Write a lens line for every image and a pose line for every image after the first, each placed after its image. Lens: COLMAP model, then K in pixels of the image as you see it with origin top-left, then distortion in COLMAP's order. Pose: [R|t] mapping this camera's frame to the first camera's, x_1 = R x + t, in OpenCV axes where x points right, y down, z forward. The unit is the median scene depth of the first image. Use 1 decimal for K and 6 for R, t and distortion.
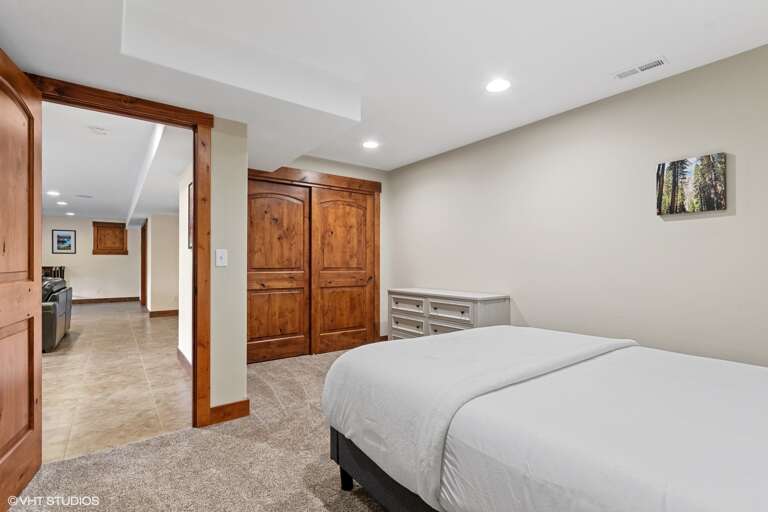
lens RADIAL K [[363.6, 0, 385.5], [0, 363.6, 259.6], [0, 0, 1]] dist [0.000311, 0.000130]
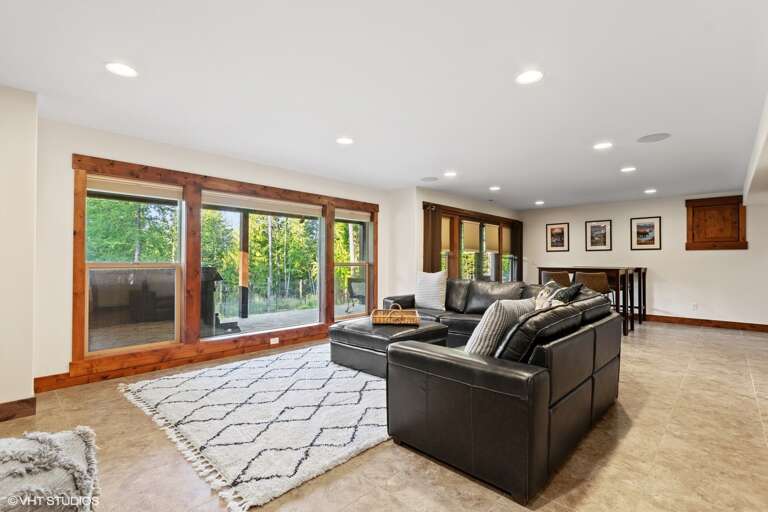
lens RADIAL K [[363.6, 0, 382.7], [0, 363.6, 258.1], [0, 0, 1]] dist [0.000311, 0.000130]
pose [[0.170269, -0.007055, -0.985372, -0.358153], [0.005939, 0.999964, -0.006133, 0.001876], [0.985380, -0.004808, 0.170304, 0.497181]]
